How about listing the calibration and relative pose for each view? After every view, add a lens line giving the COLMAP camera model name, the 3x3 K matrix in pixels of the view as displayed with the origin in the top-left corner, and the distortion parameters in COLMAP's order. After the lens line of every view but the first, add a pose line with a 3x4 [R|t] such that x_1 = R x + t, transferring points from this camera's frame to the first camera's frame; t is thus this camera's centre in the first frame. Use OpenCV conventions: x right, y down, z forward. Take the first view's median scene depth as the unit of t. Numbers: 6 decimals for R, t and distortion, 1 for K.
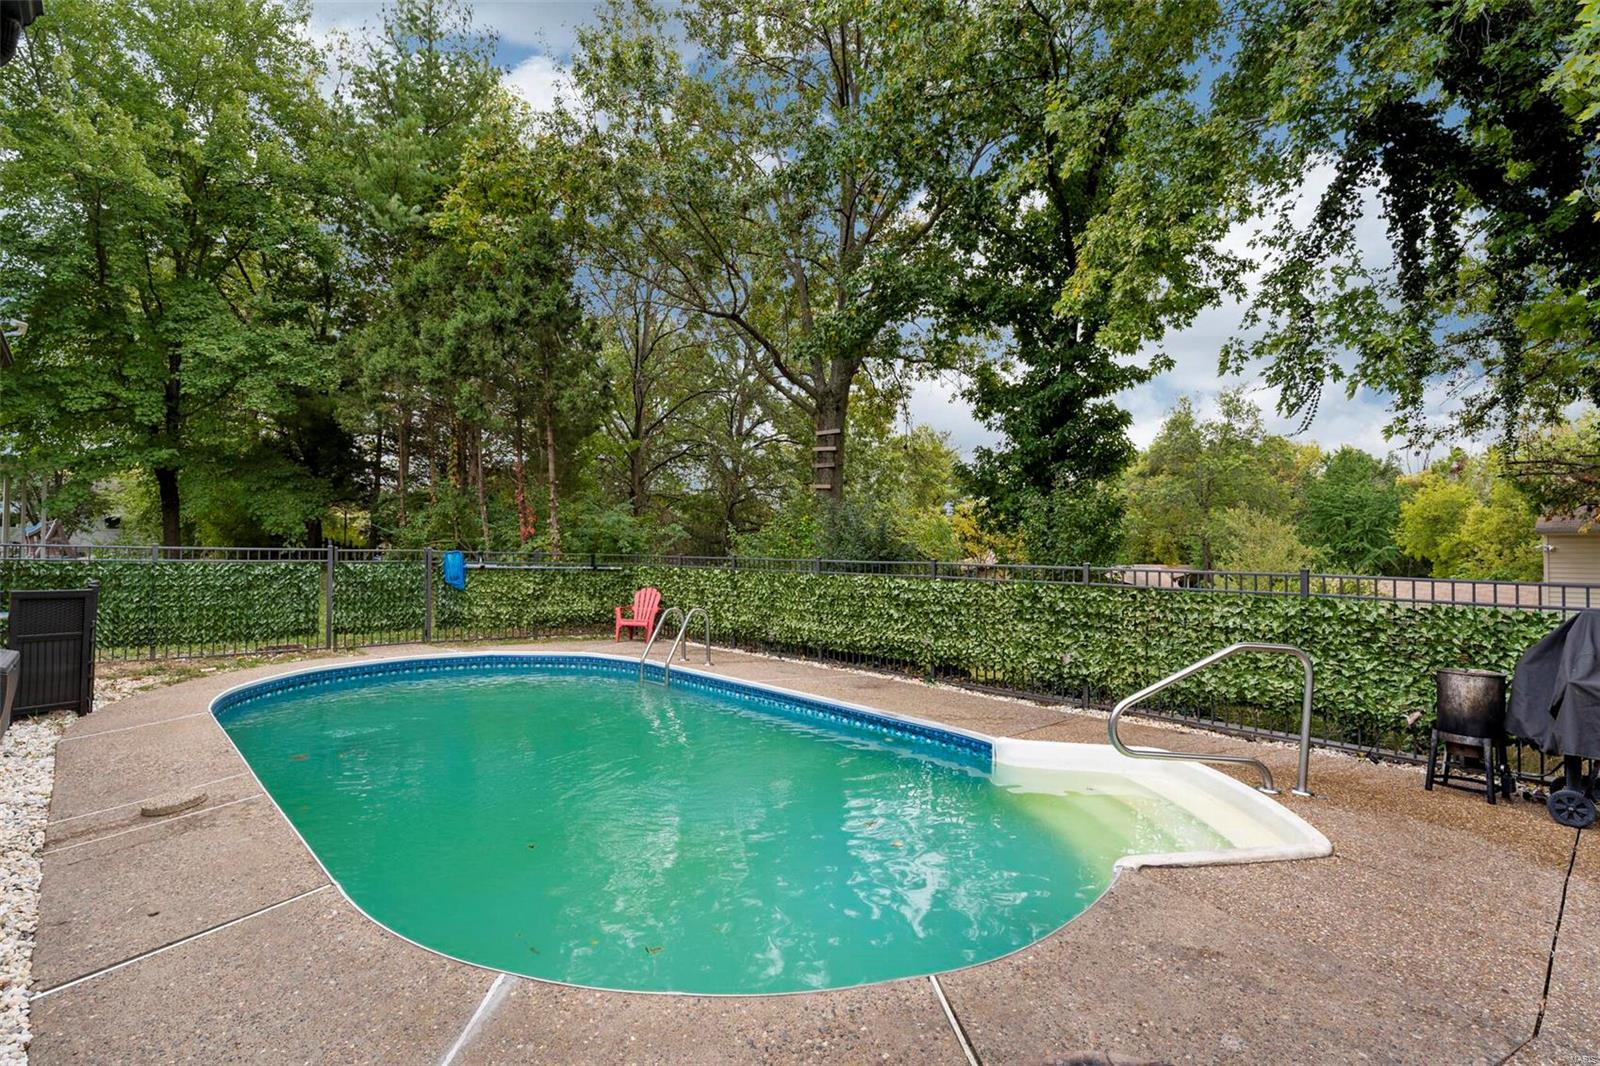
lens RADIAL K [[786.2, 0, 774.2], [0, 786.2, 525.4], [0, 0, 1]] dist [-0.003746, -0.000625]
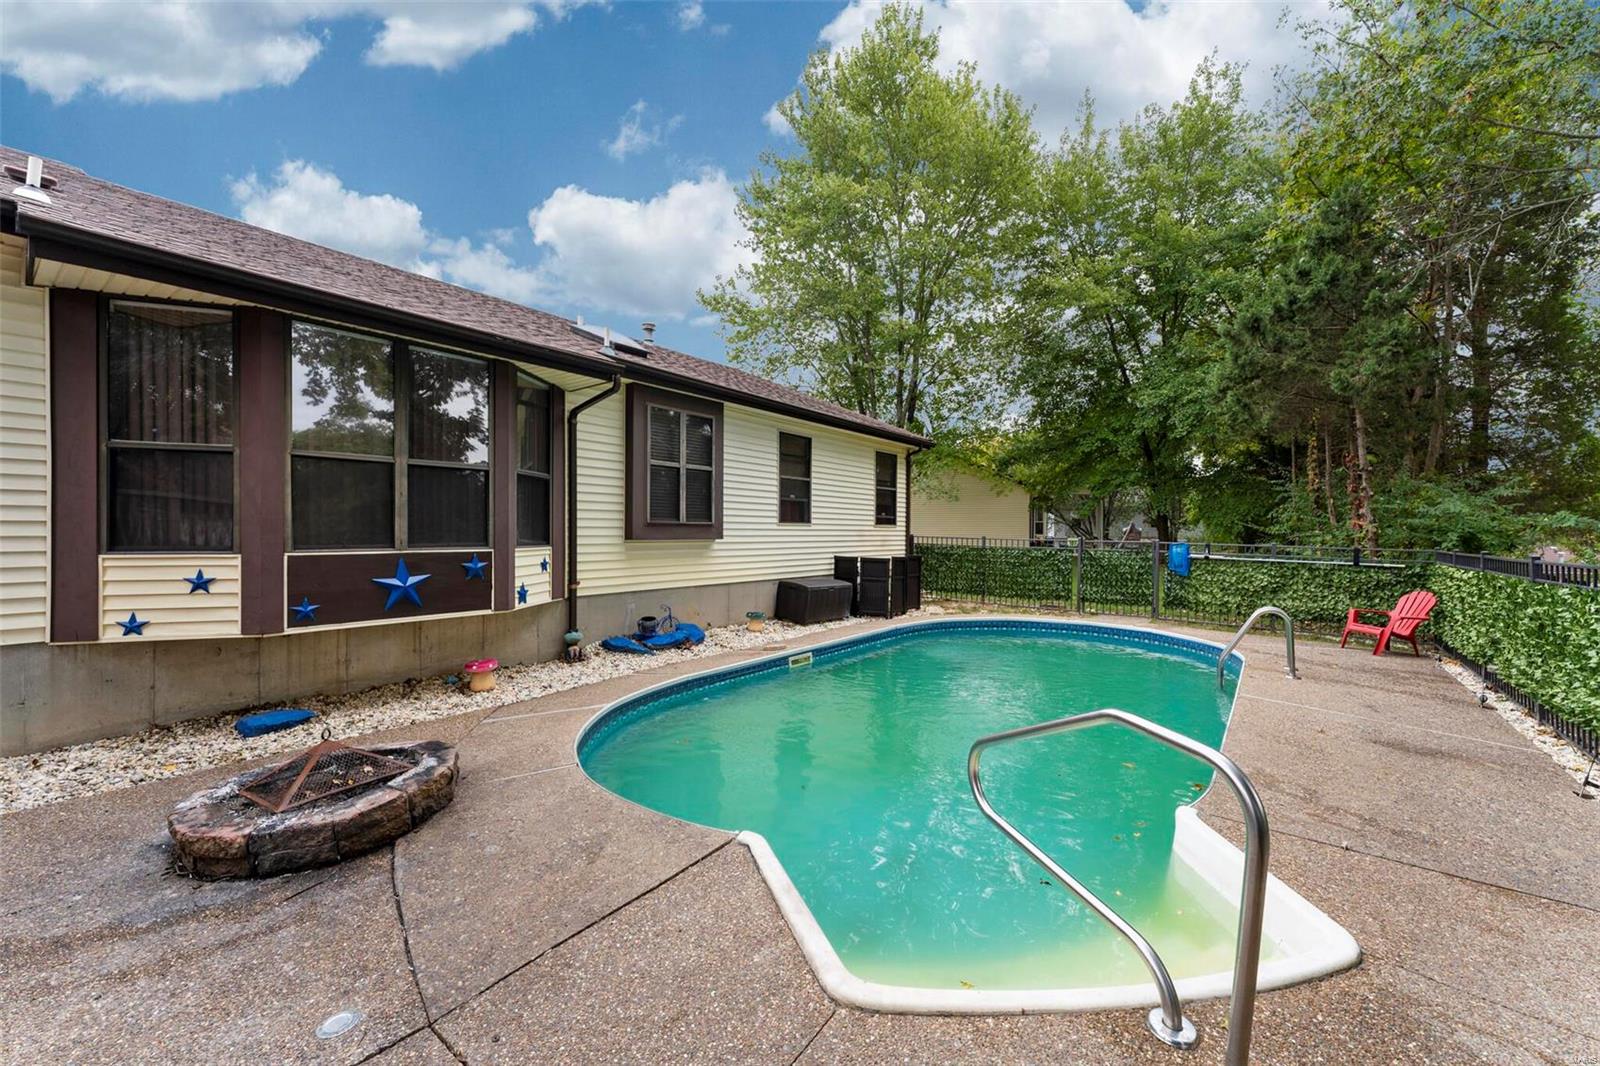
lens RADIAL K [[626.0, 0, 792.7], [0, 626.0, 532.4], [0, 0, 1]] dist [0.001721, 0.000146]
pose [[0.165990, -0.006794, -0.986104, 0.465266], [0.021118, 0.999771, -0.003333, 0.009956], [0.985901, -0.020271, 0.166096, 0.331523]]
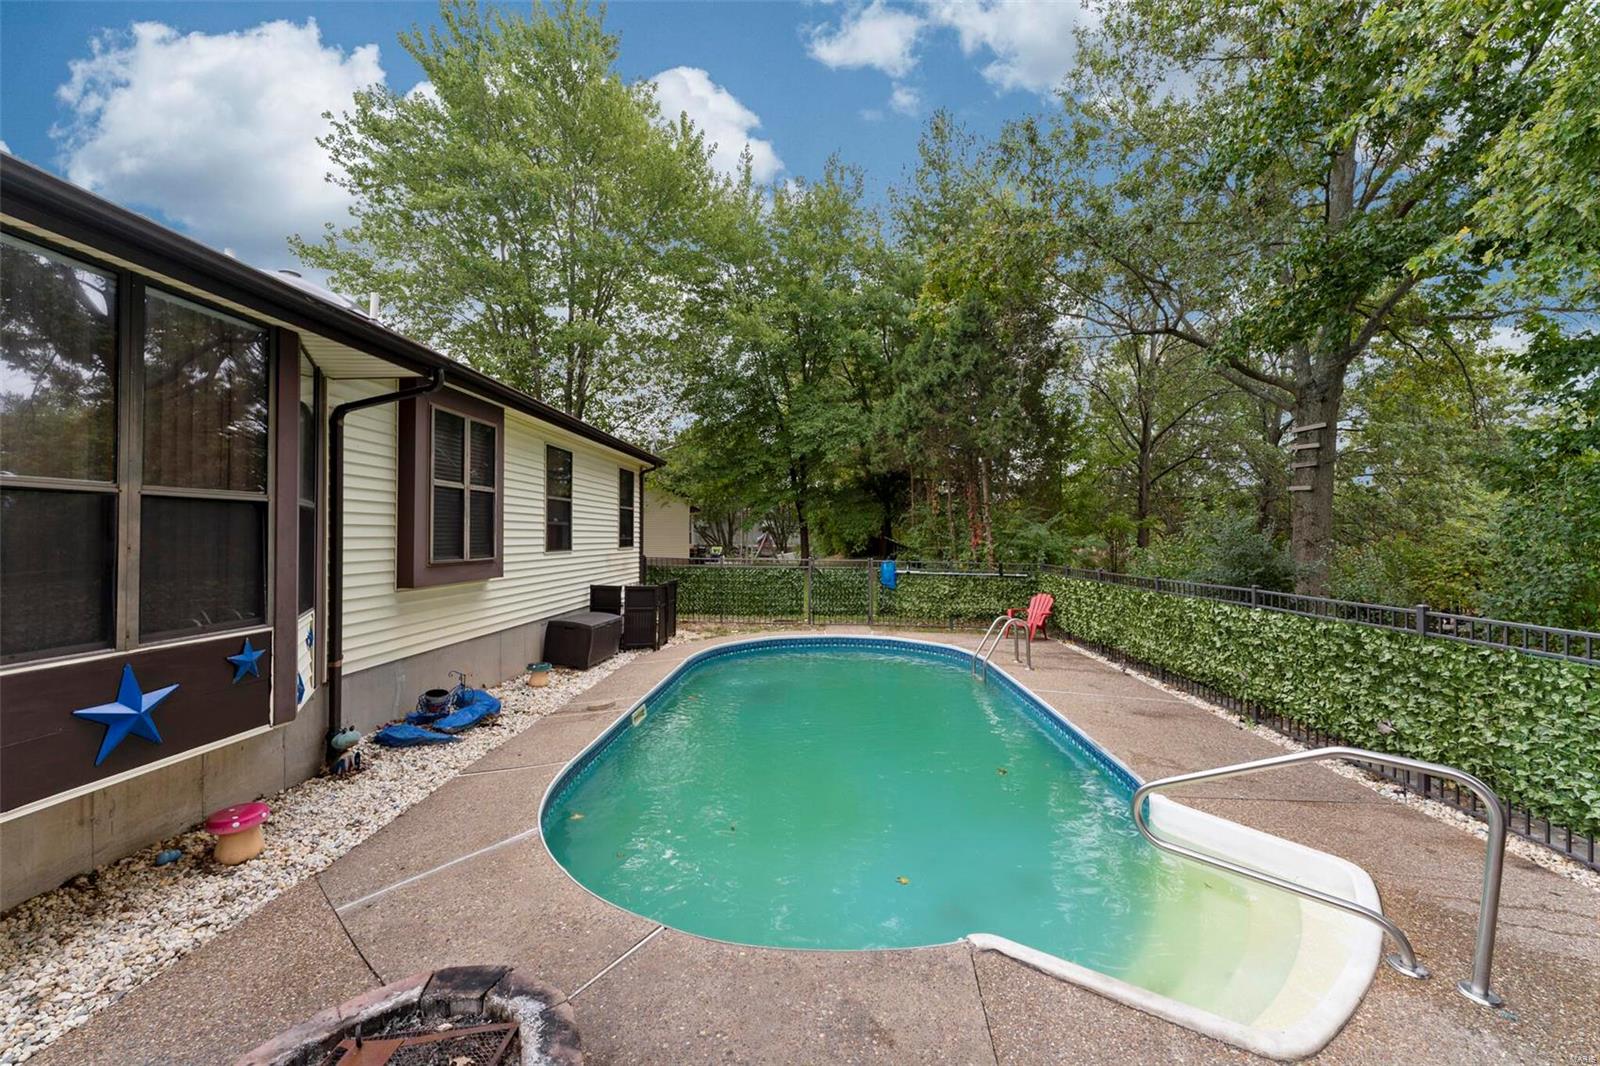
lens RADIAL K [[636.8, 0, 791.4], [0, 636.8, 521.3], [0, 0, 1]] dist [-0.000472, -0.000063]
pose [[0.699082, -0.027119, -0.714527, 0.321353], [0.026559, 0.999576, -0.011953, -0.032663], [0.714548, -0.010620, 0.699506, 0.104636]]
